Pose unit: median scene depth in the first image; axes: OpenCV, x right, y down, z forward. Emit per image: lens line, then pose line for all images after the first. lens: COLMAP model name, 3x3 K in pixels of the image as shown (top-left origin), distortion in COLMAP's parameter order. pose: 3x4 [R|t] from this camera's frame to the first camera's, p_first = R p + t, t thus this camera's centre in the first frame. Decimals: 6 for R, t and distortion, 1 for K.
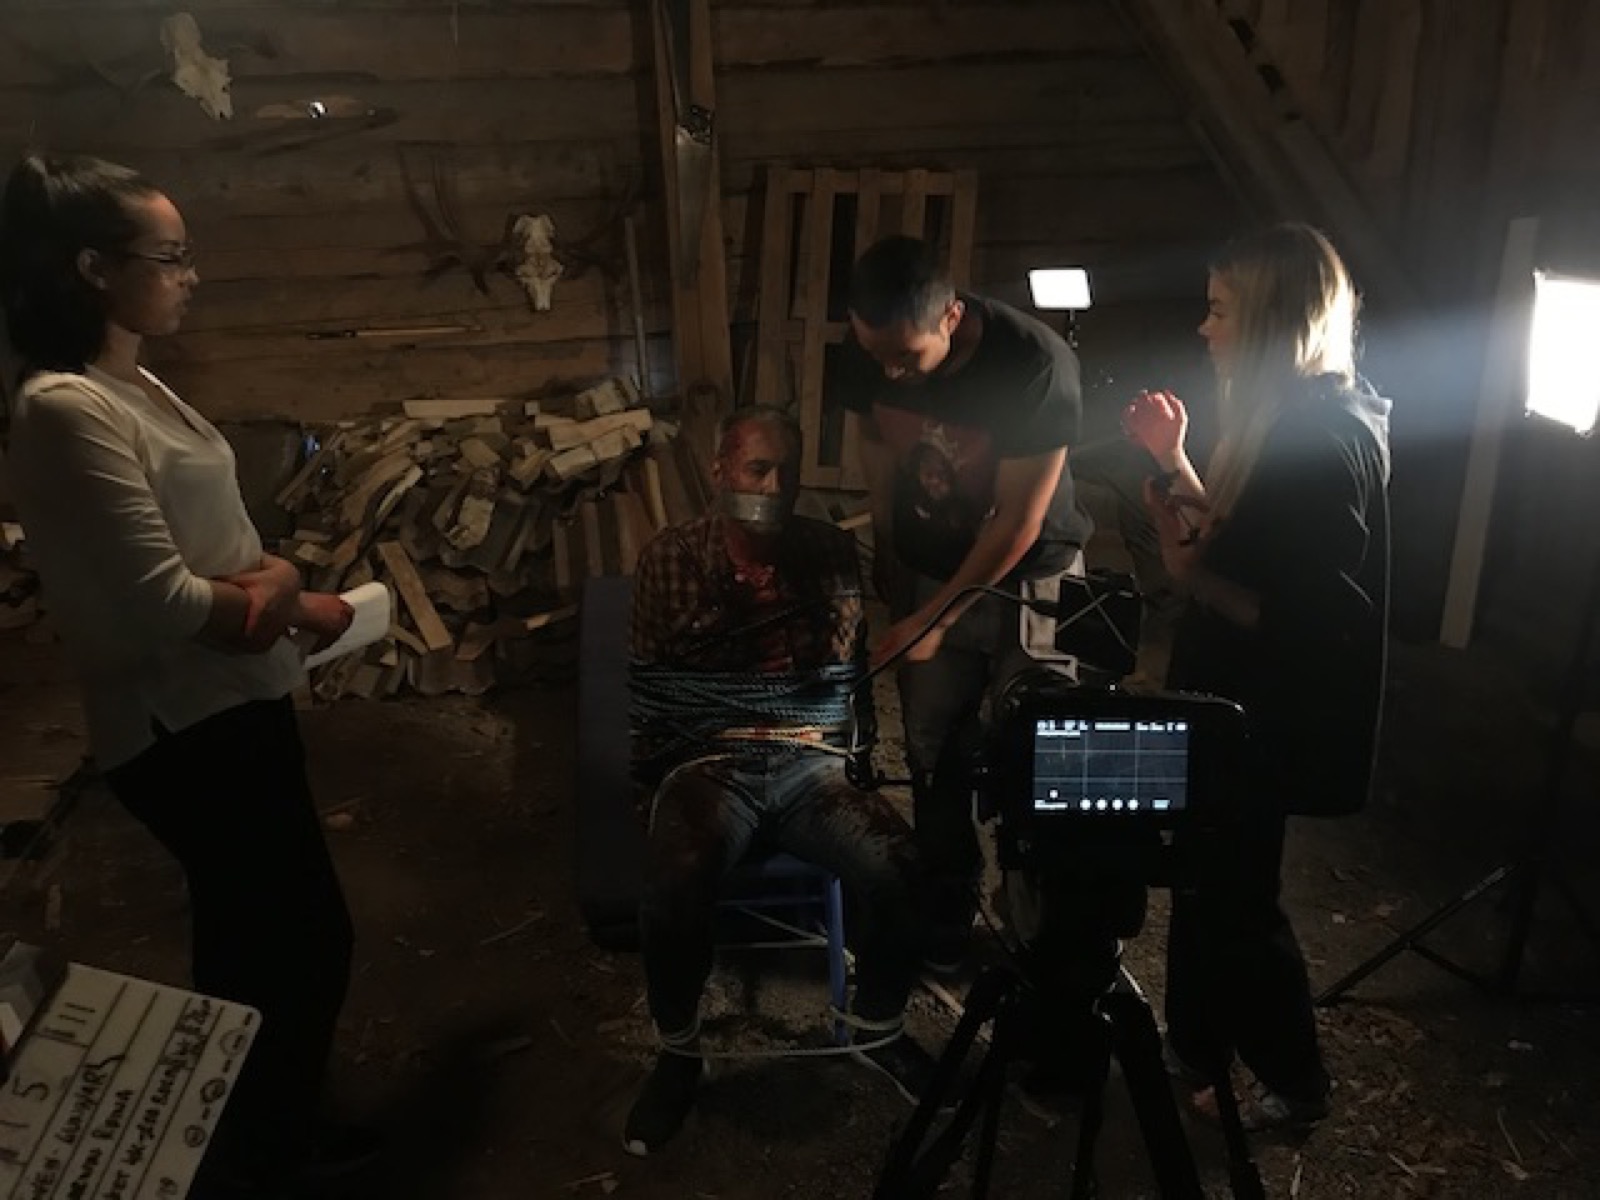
lens RADIAL K [[1308.0, 0, 802.0], [0, 1308.0, 594.2], [0, 0, 1]] dist [0.016219, 0.013394]
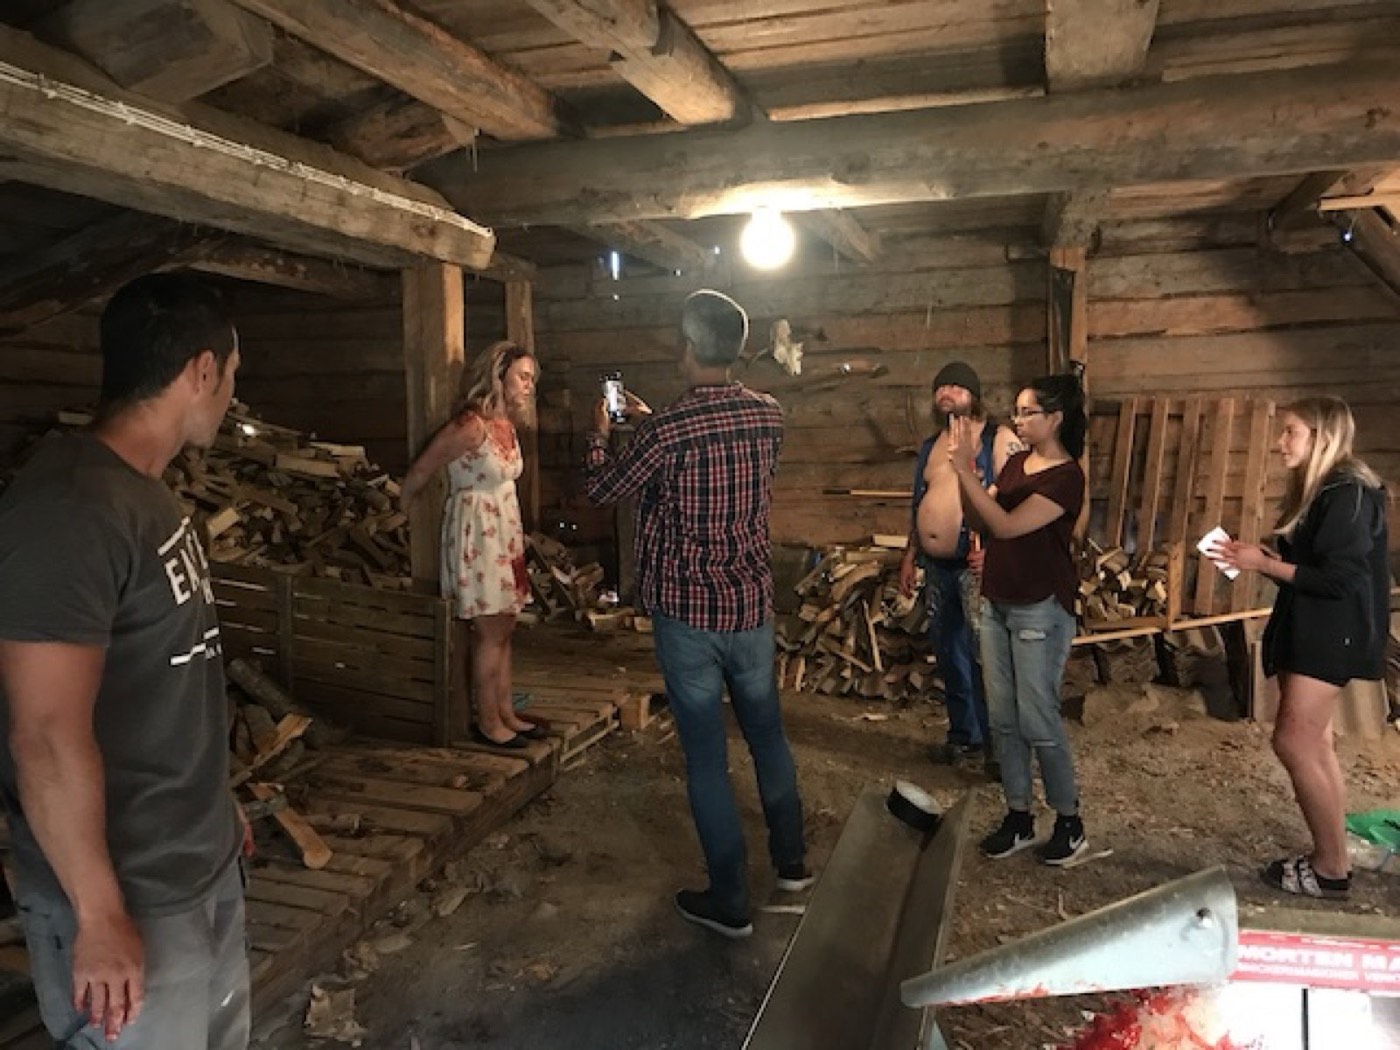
lens RADIAL K [[1144.5, 0, 700.0], [0, 1144.5, 525.4], [0, 0, 1]] dist [0.016219, 0.013394]
pose [[0.893246, 0.048330, -0.446962, 0.145099], [-0.140847, 0.974237, -0.176137, 0.126636], [0.426934, 0.220287, 0.877041, -0.361209]]
